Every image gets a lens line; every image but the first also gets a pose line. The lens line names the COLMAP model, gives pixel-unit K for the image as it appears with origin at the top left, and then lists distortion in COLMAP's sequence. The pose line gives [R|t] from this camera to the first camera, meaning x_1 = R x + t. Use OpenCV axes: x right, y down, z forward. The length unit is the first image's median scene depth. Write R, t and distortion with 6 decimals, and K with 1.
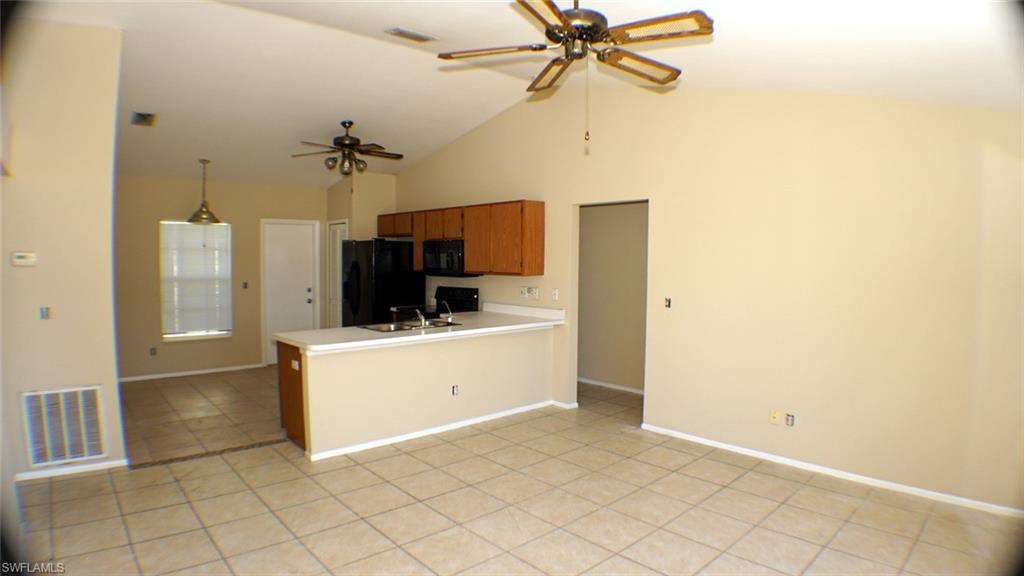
lens RADIAL K [[609.4, 0, 512.0], [0, 609.4, 288.0], [0, 0, 1]] dist [-0.189544, -0.000650]
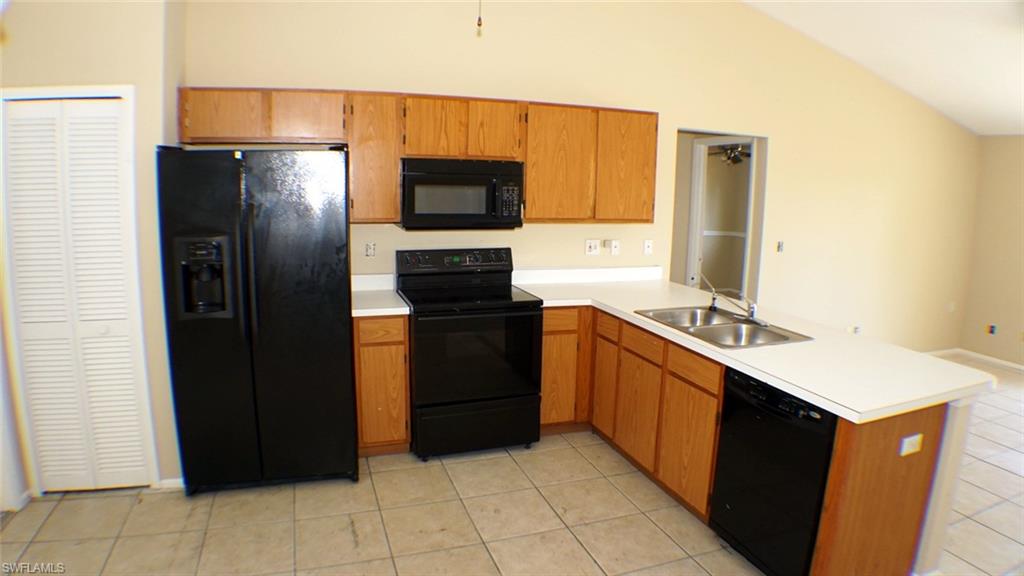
lens RADIAL K [[609.4, 0, 512.0], [0, 609.4, 288.0], [0, 0, 1]] dist [-0.189544, -0.000650]
pose [[0.354903, -0.144726, 0.923633, -0.654148], [0.028886, 0.989171, 0.143896, -0.048547], [-0.934457, -0.024389, 0.355240, 0.873681]]
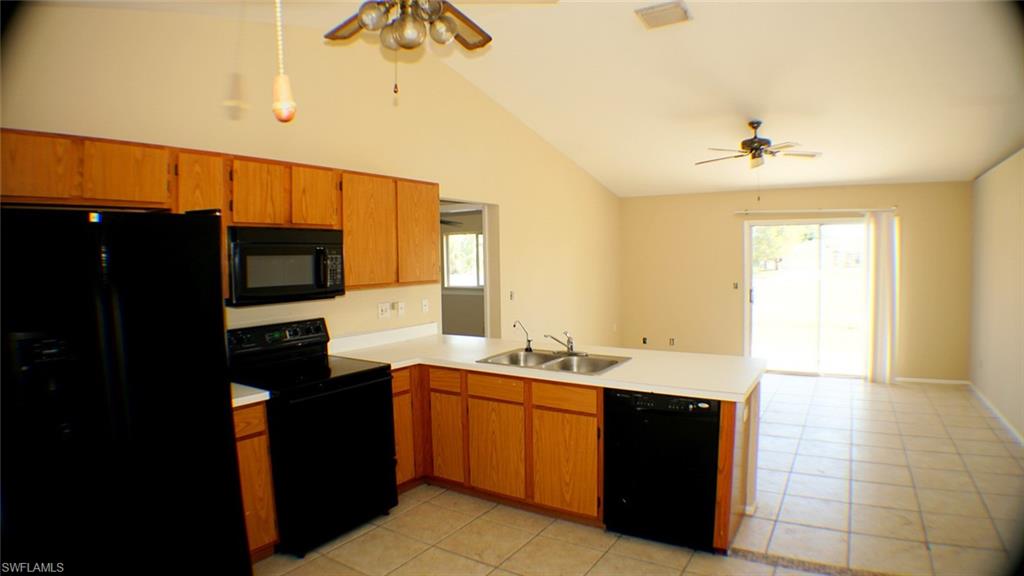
lens RADIAL K [[567.9, 0, 533.2], [0, 567.9, 286.6], [0, 0, 1]] dist [-0.163797, 0.002297]
pose [[-0.325706, -0.046010, 0.944351, -0.661793], [0.064449, 0.995412, 0.070727, -0.056184], [-0.943272, 0.083898, -0.321246, 1.077759]]
